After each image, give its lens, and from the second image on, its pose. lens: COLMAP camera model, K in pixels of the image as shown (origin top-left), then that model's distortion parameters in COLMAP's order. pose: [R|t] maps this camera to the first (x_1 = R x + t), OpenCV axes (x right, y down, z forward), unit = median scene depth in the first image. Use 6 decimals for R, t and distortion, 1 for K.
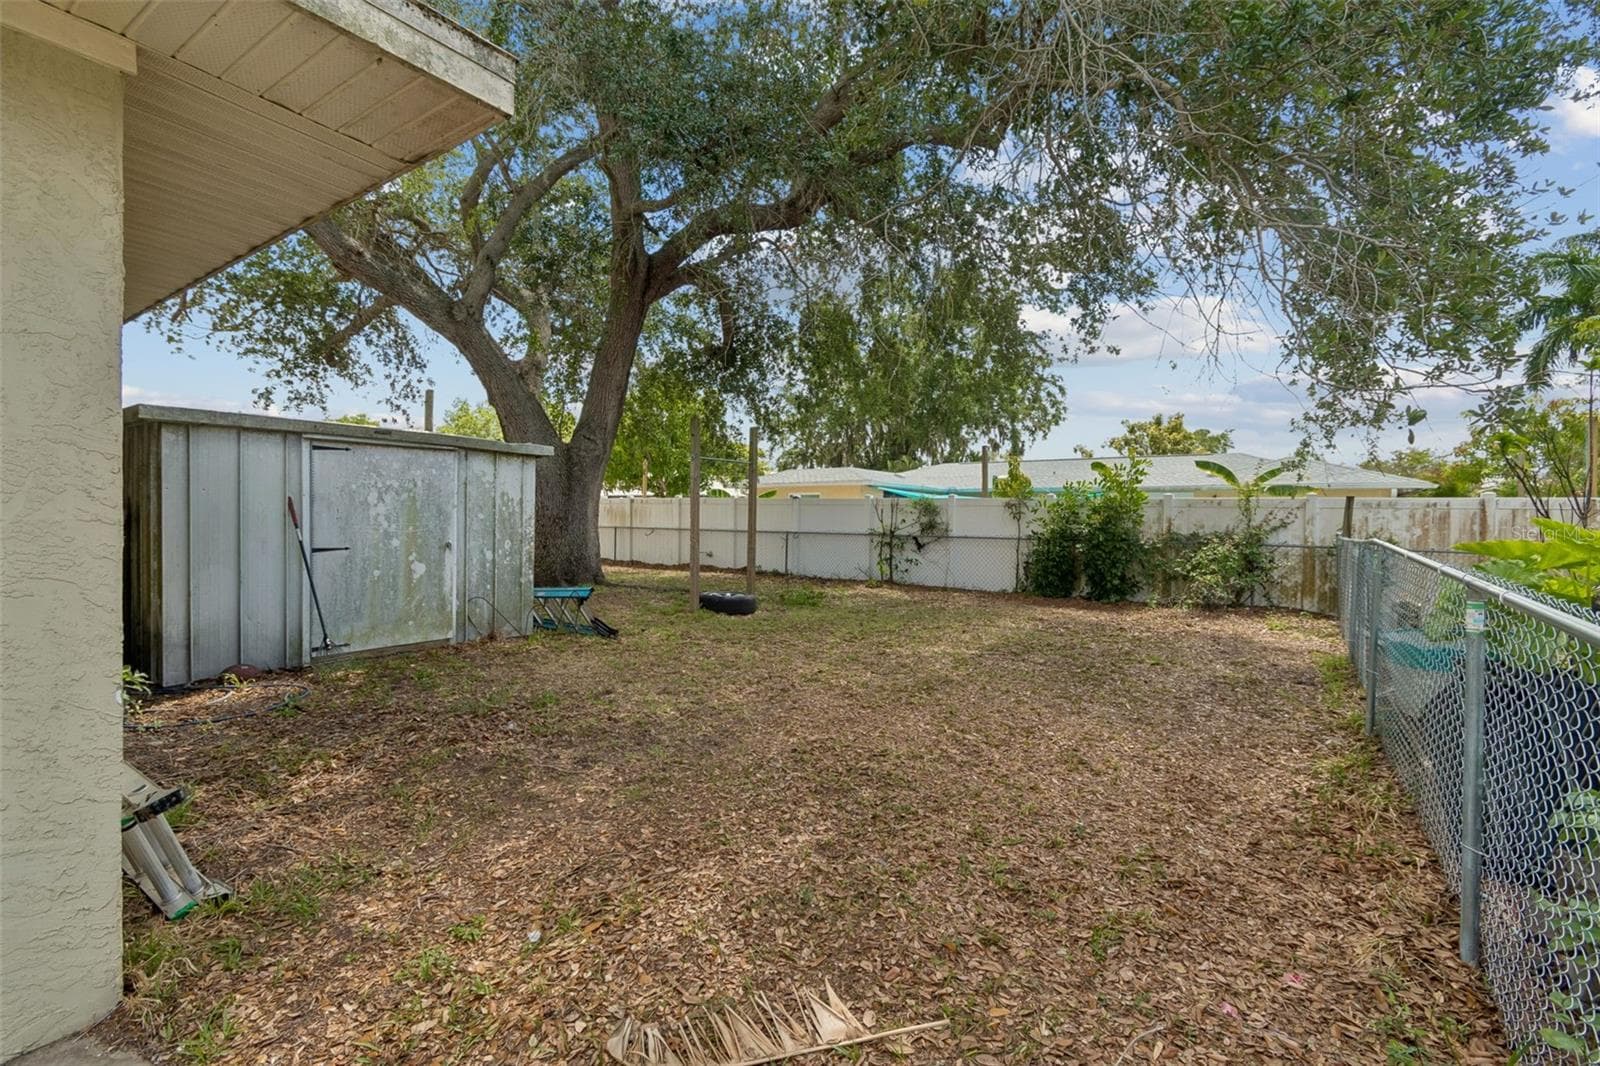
lens RADIAL K [[701.2, 0, 798.1], [0, 701.2, 520.0], [0, 0, 1]] dist [0.001168, 0.000341]
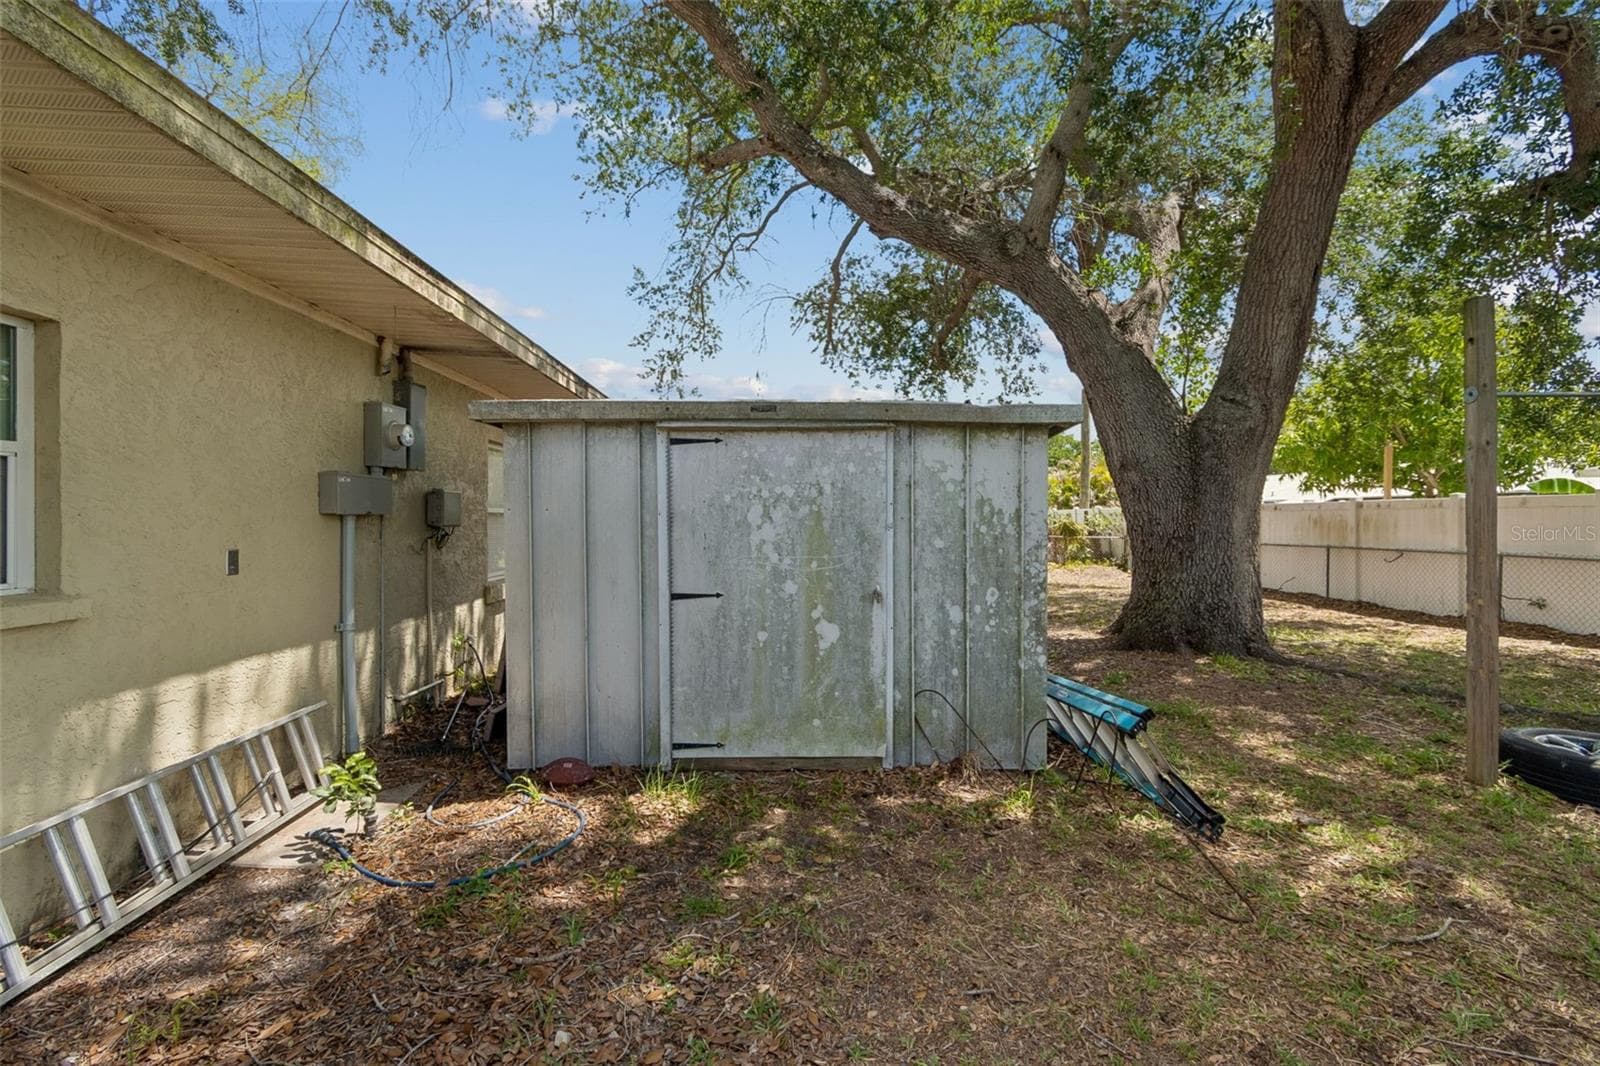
lens RADIAL K [[701.2, 0, 798.1], [0, 701.2, 520.0], [0, 0, 1]] dist [0.001168, 0.000341]
pose [[0.592283, -0.011680, -0.805645, -0.046919], [0.001371, 0.999908, -0.013488, -0.010838], [0.805729, 0.006884, 0.592245, 0.382626]]
